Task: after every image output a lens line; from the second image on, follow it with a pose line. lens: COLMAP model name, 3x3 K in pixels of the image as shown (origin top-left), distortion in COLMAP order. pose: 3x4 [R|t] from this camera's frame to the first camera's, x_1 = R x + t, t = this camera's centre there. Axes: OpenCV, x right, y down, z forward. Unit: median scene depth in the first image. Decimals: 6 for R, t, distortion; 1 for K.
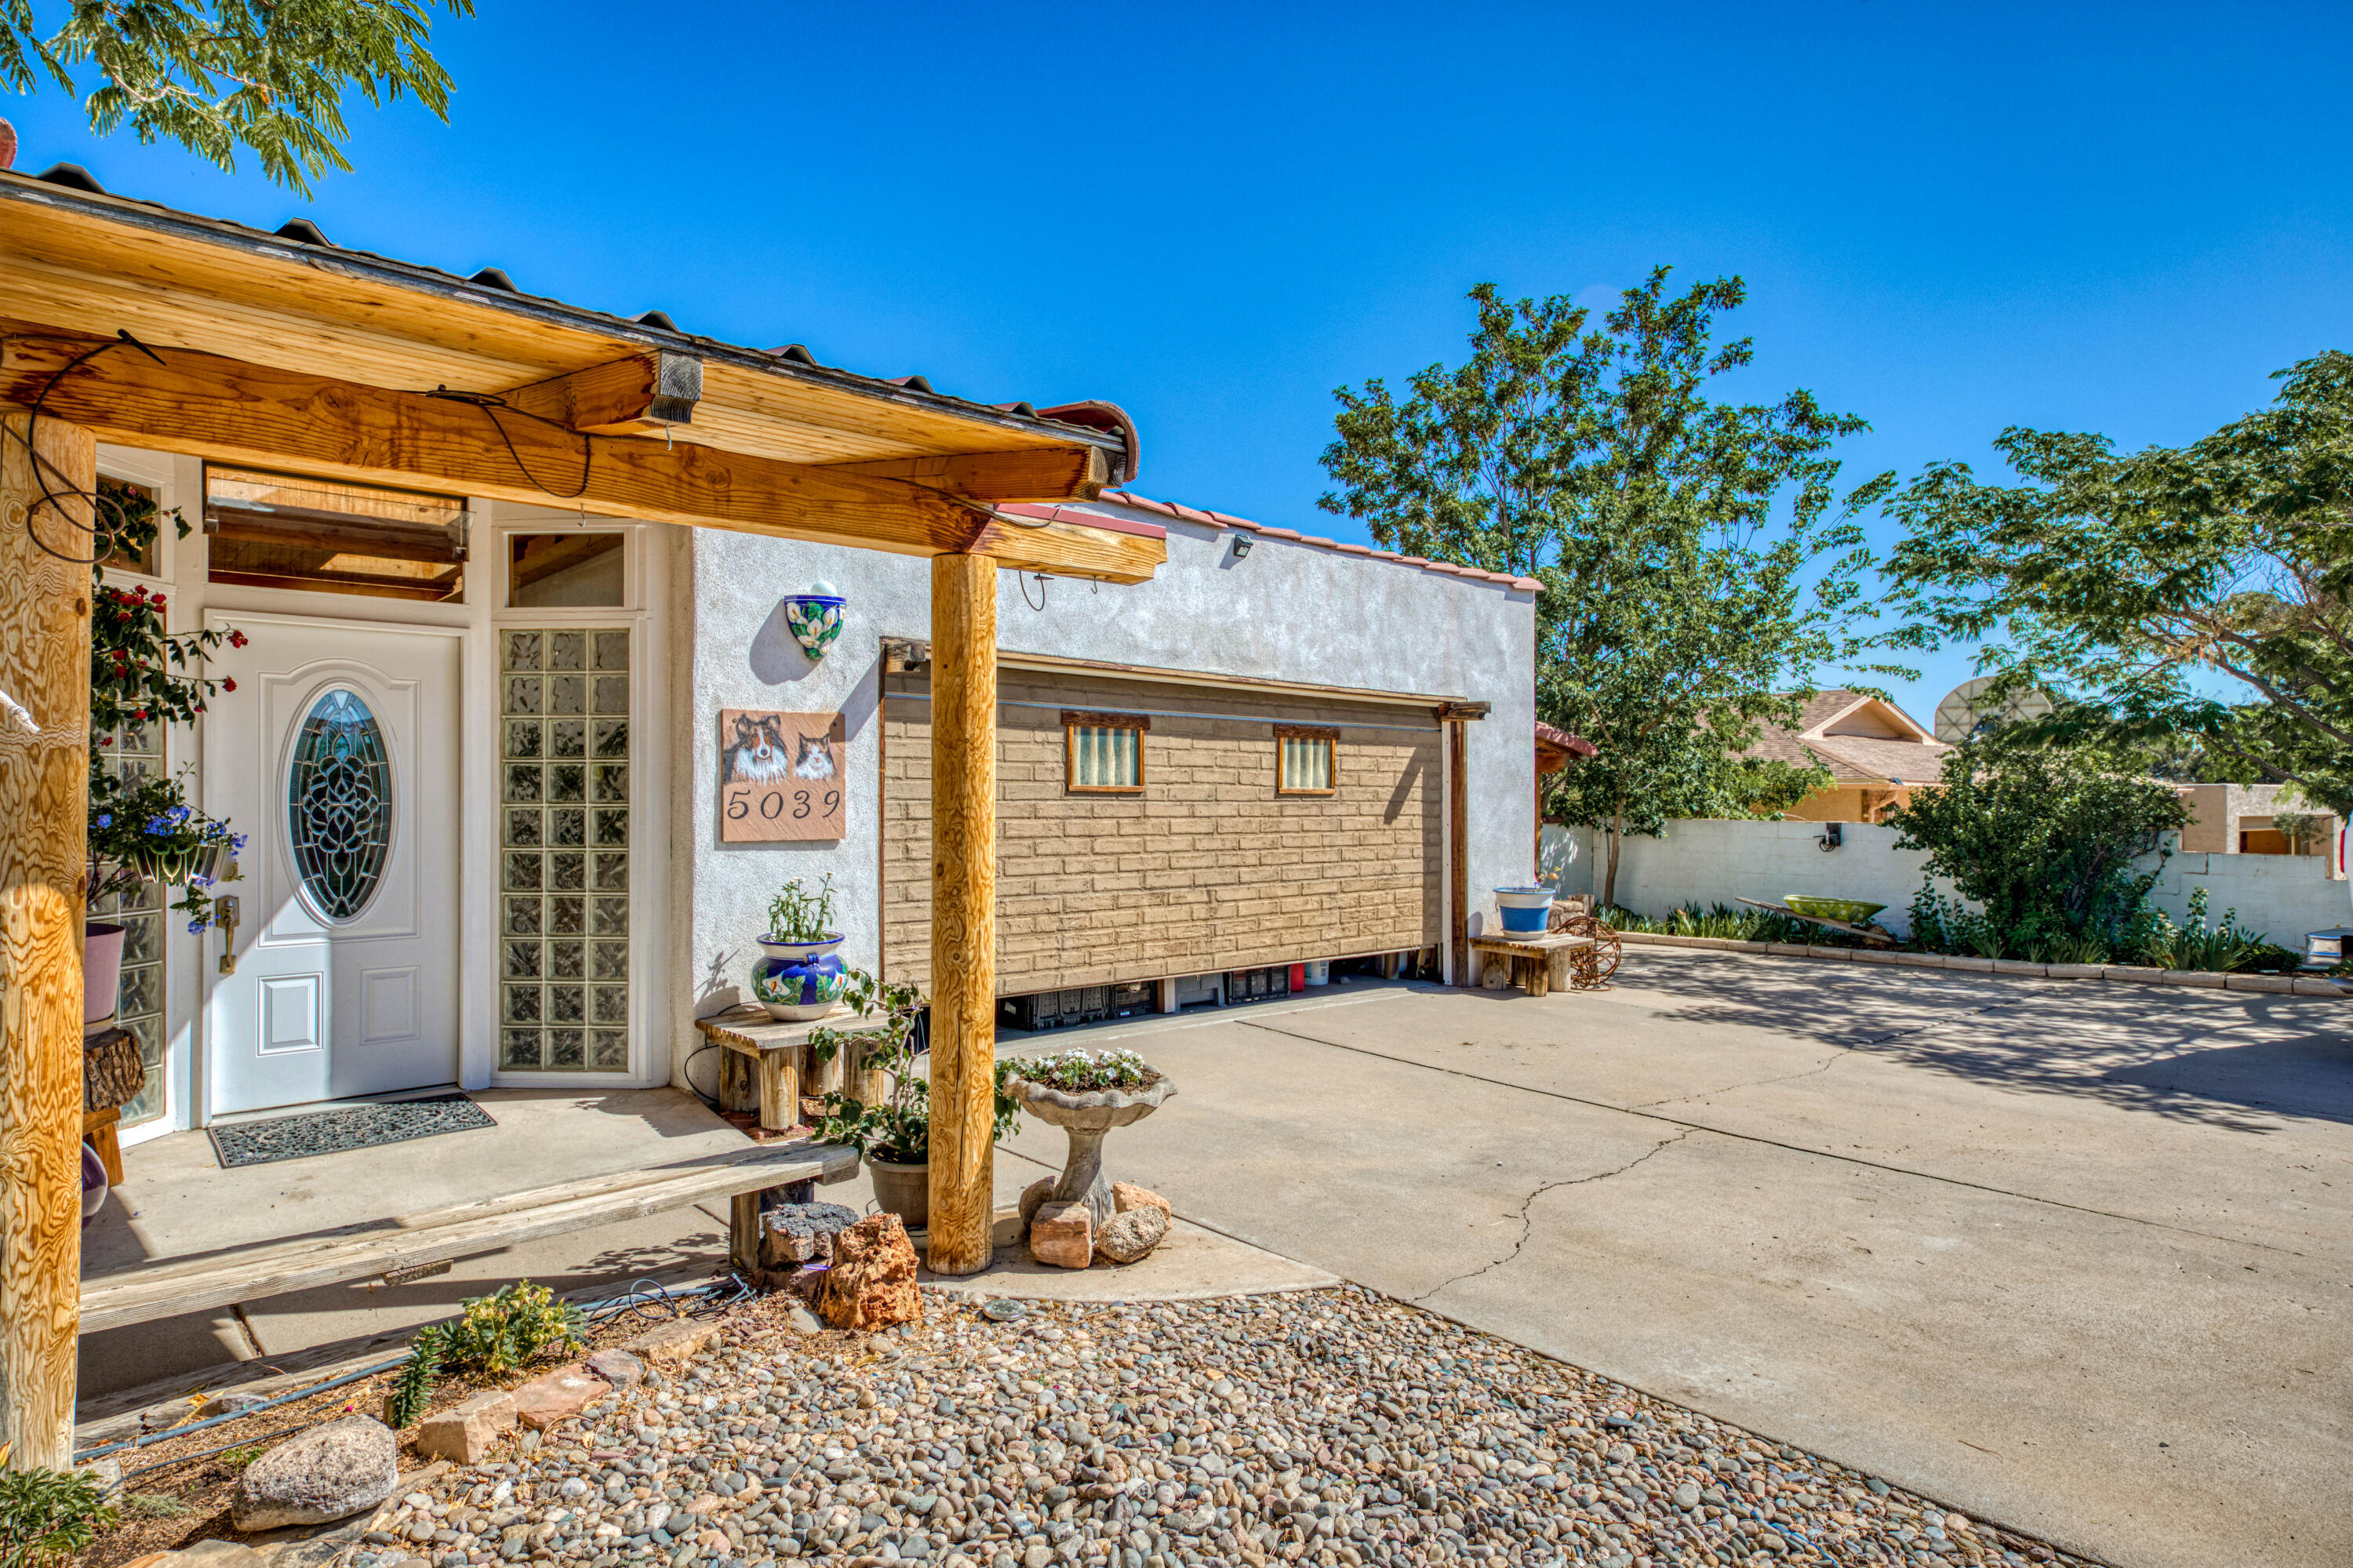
lens RADIAL K [[1291.9, 0, 1155.7], [0, 1291.9, 733.1], [0, 0, 1]] dist [0.023559, -0.010142]
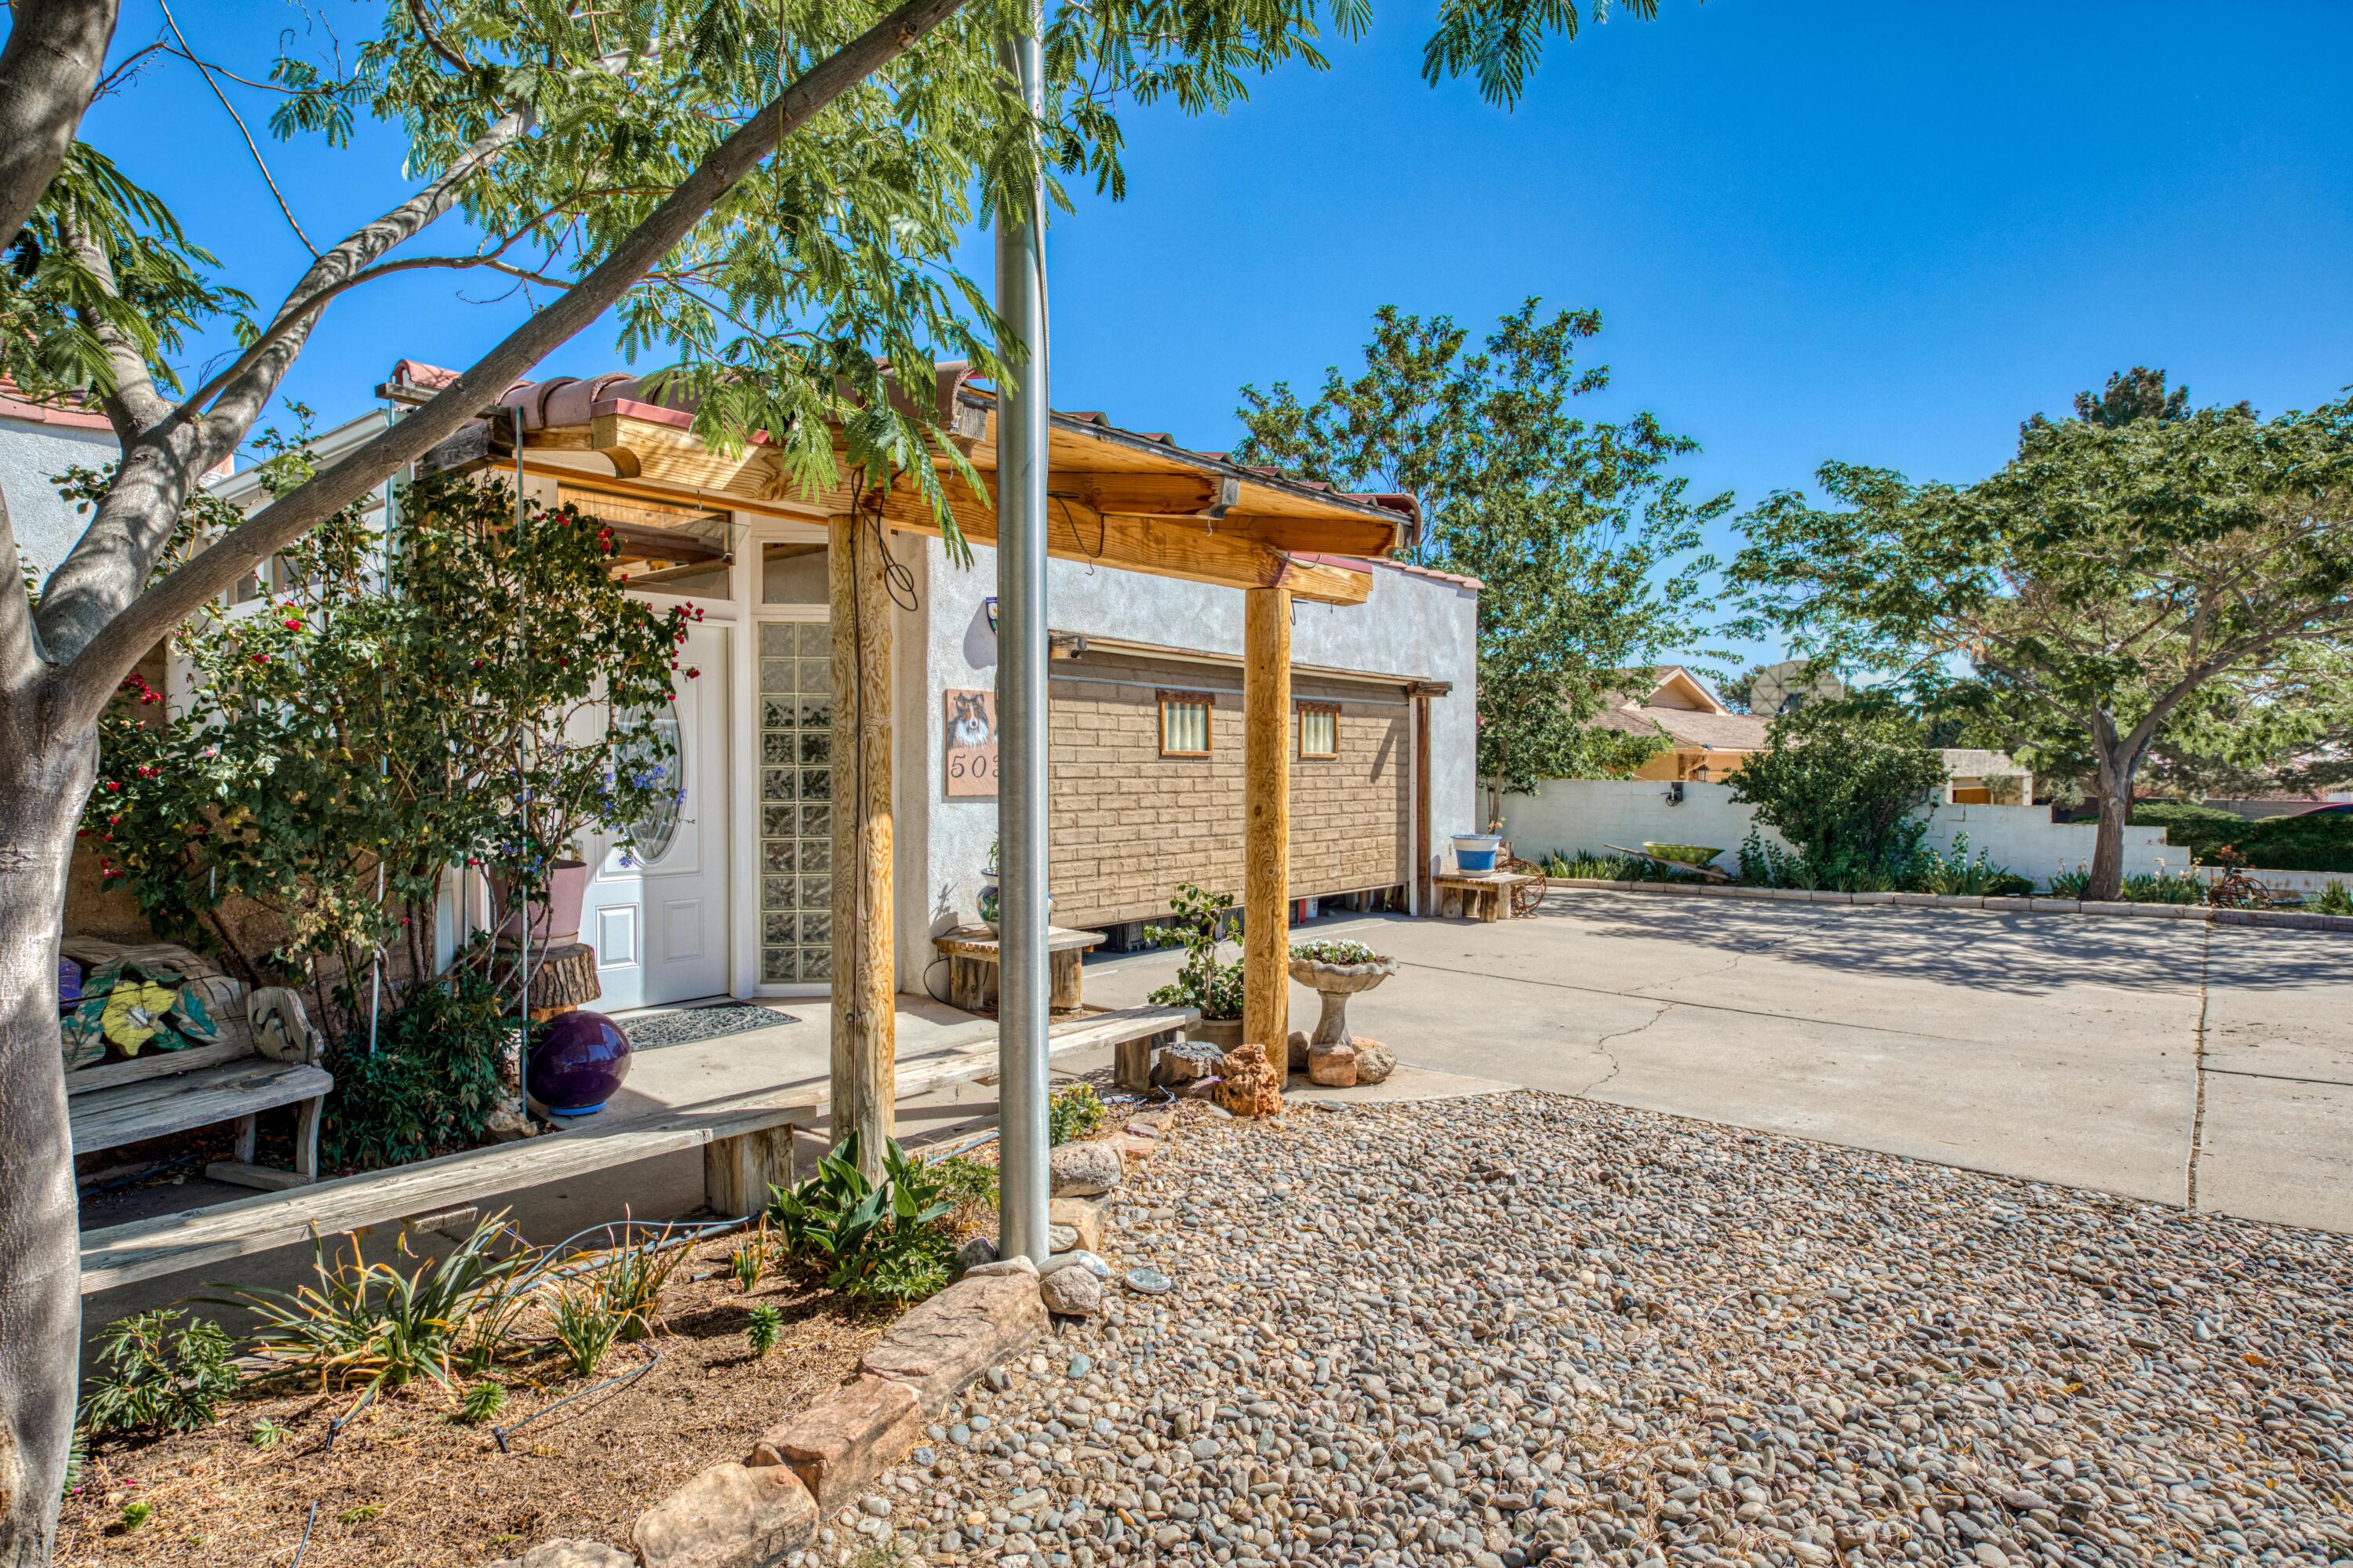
lens RADIAL K [[1291.9, 0, 1153.4], [0, 1291.9, 724.0], [0, 0, 1]] dist [0.023559, -0.010142]
pose [[0.988480, 0.004607, 0.151279, -0.221652], [-0.007760, 0.999765, 0.020255, -0.007866], [-0.151150, -0.021196, 0.988284, -0.171479]]
